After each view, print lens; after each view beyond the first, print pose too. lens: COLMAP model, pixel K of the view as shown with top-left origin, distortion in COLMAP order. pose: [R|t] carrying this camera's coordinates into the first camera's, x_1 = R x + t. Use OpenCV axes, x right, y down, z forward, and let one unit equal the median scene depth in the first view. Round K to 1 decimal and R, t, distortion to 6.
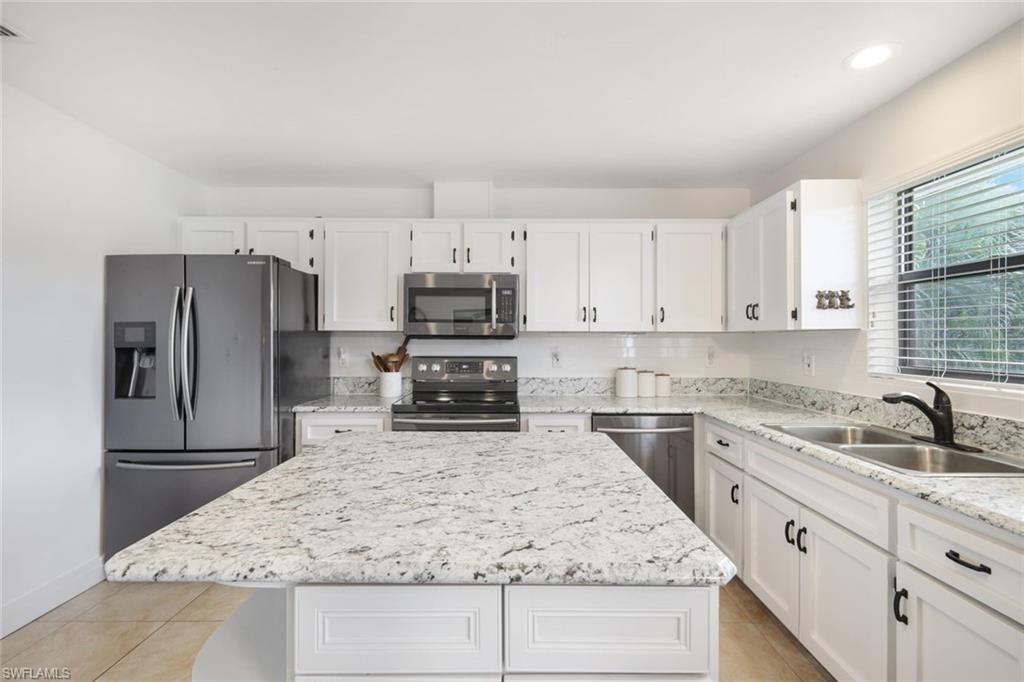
lens RADIAL K [[446.7, 0, 512.4], [0, 446.7, 335.8], [0, 0, 1]] dist [0.008874, 0.000262]
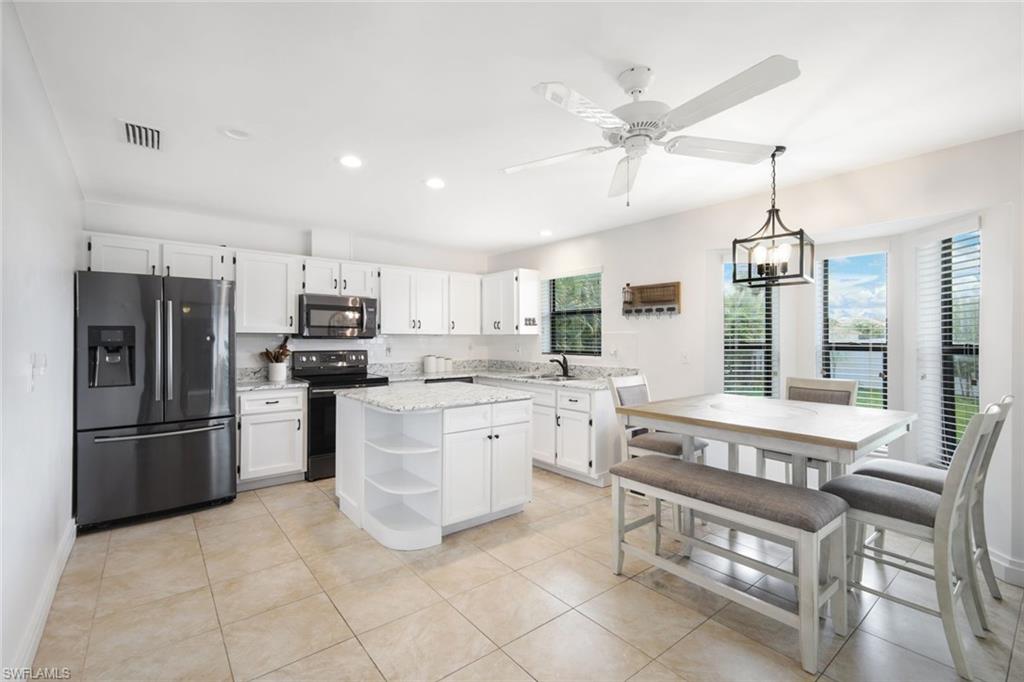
lens RADIAL K [[446.7, 0, 512.4], [0, 446.7, 338.9], [0, 0, 1]] dist [0.008874, 0.000262]
pose [[0.774606, -0.001893, 0.632441, -0.709404], [-0.003979, 0.999961, 0.007867, -0.007926], [-0.632431, -0.008610, 0.774569, -0.633691]]
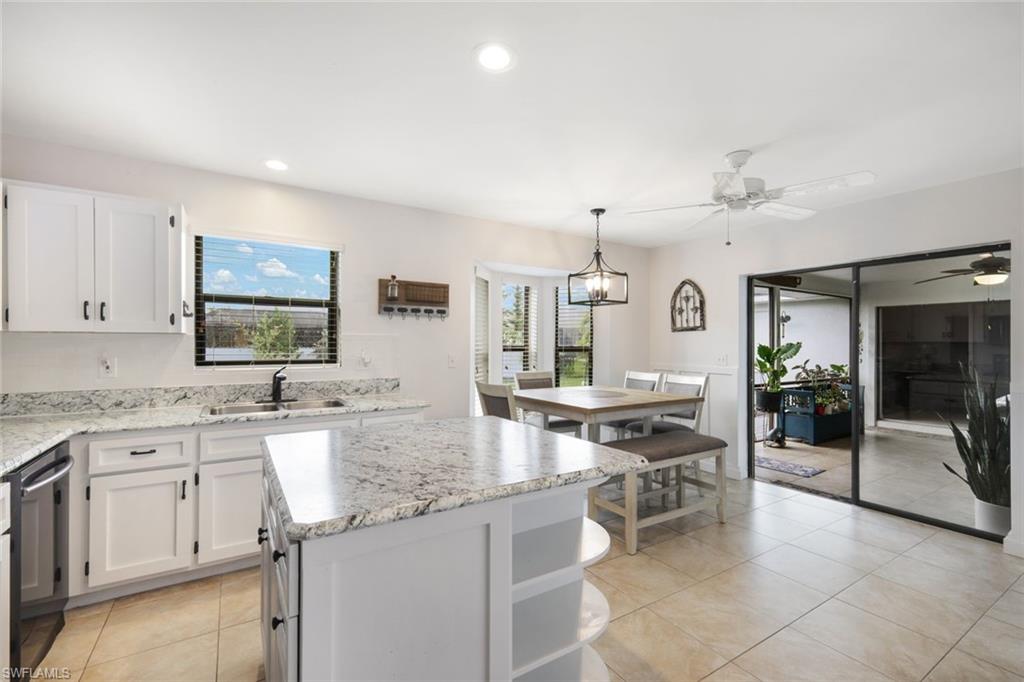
lens RADIAL K [[446.7, 0, 514.3], [0, 446.7, 342.0], [0, 0, 1]] dist [0.008874, 0.000262]
pose [[-0.535097, -0.003156, 0.844785, -0.682532], [-0.011926, 0.999922, -0.003819, 0.002091], [-0.844706, -0.012119, -0.535093, 0.782586]]
